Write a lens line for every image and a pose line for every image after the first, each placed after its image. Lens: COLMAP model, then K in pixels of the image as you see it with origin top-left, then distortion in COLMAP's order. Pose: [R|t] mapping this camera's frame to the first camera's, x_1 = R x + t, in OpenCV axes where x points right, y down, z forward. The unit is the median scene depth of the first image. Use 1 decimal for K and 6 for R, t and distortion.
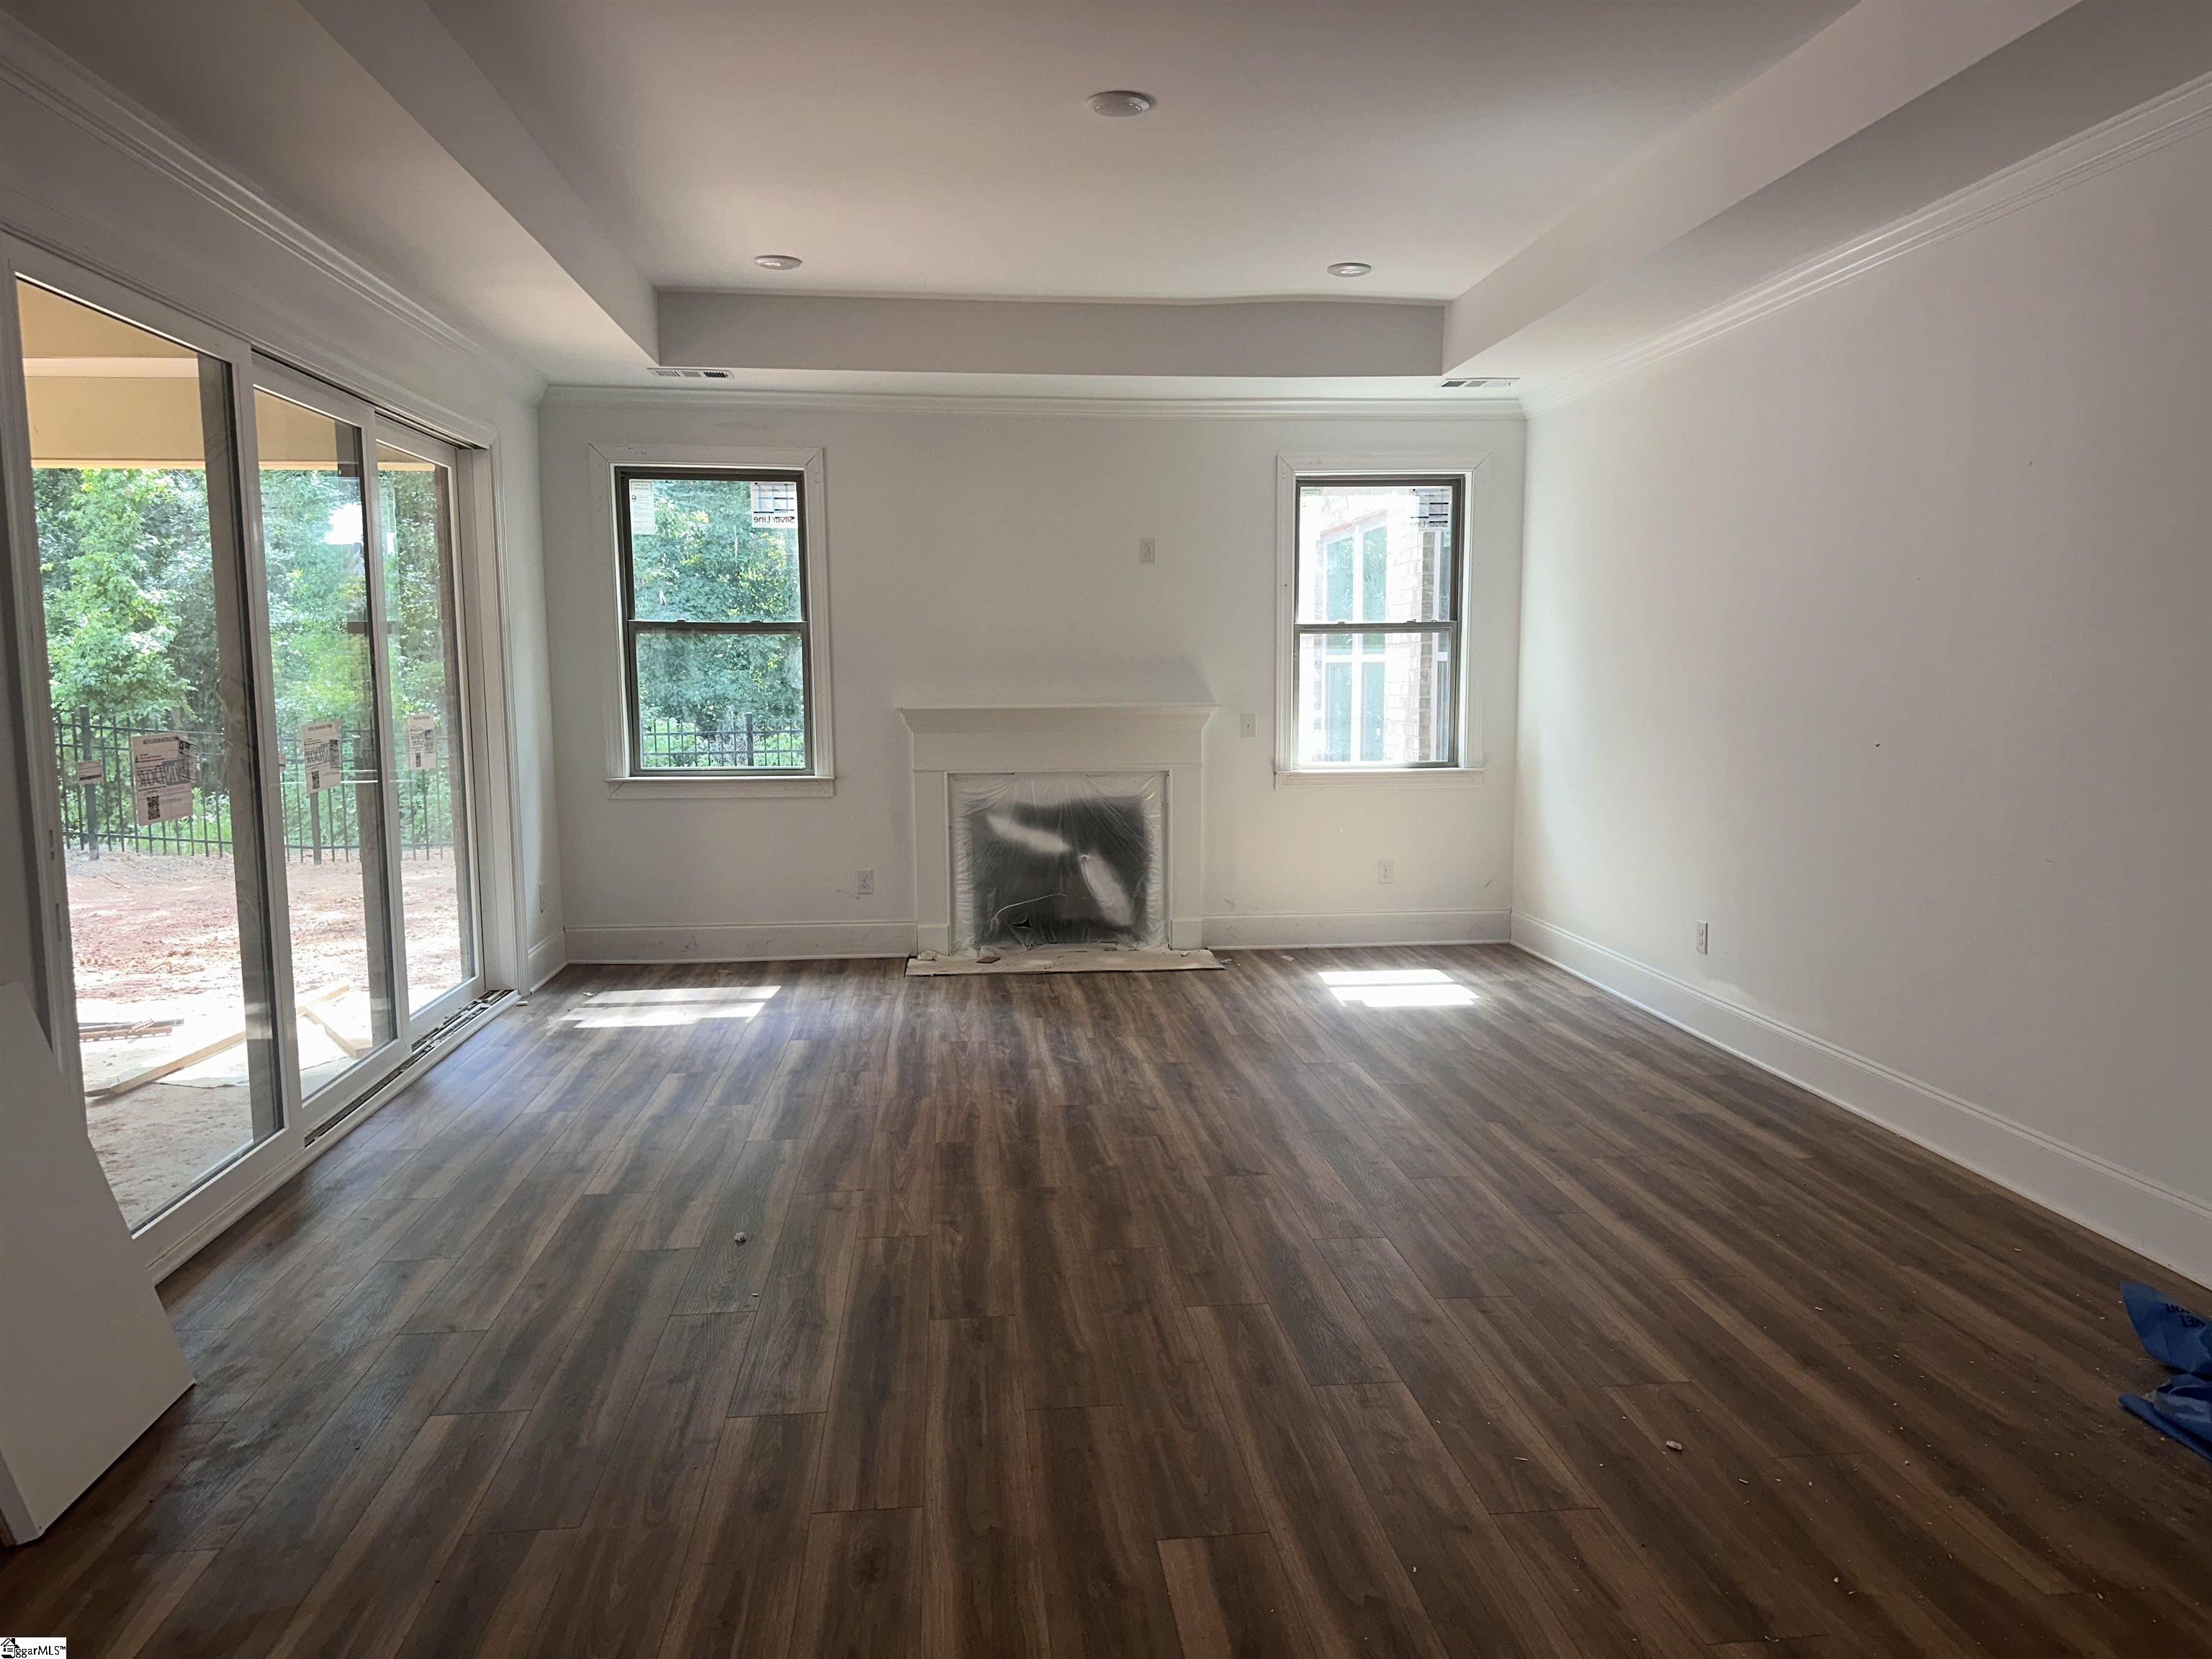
lens RADIAL K [[1549.4, 0, 1104.8], [0, 1549.4, 829.2], [0, 0, 1]] dist [0.036786, -0.014384]
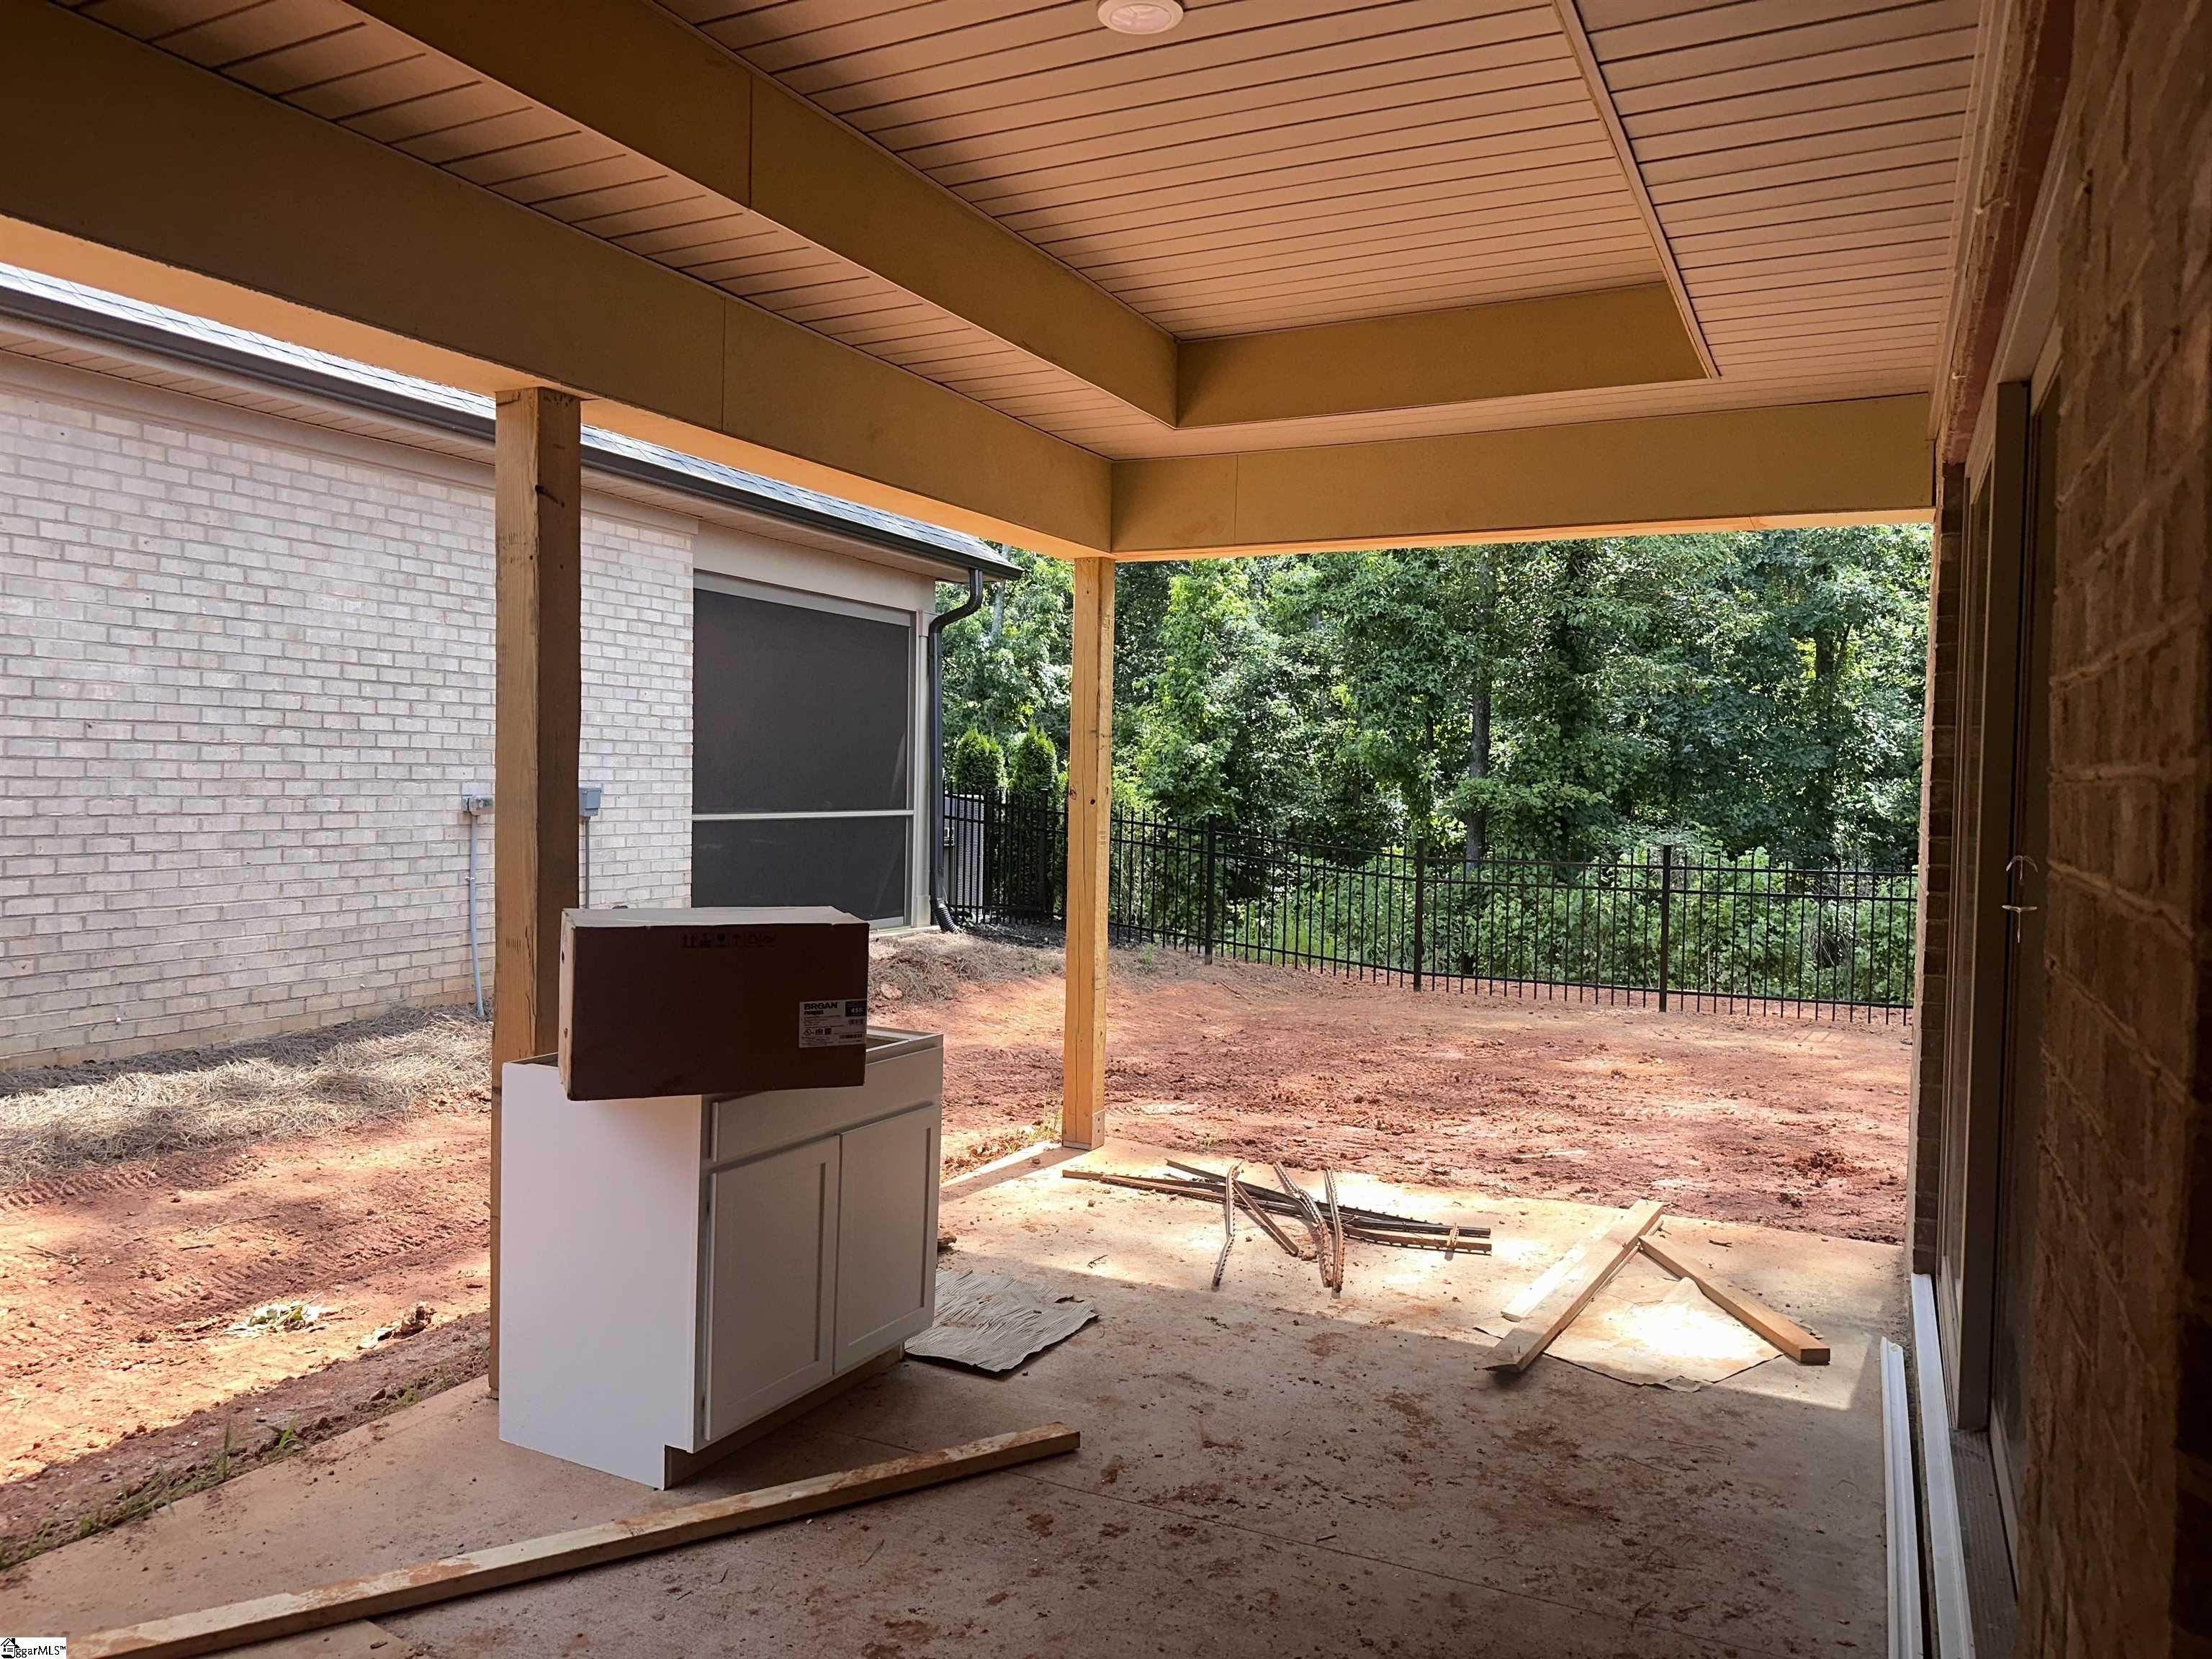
lens RADIAL K [[1549.4, 0, 1108.7], [0, 1549.4, 824.3], [0, 0, 1]] dist [0.036786, -0.014384]
pose [[0.846226, 0.046400, -0.530799, -0.102945], [-0.088841, 0.994543, -0.054696, -0.005569], [0.525365, 0.093442, 0.845731, 0.067581]]
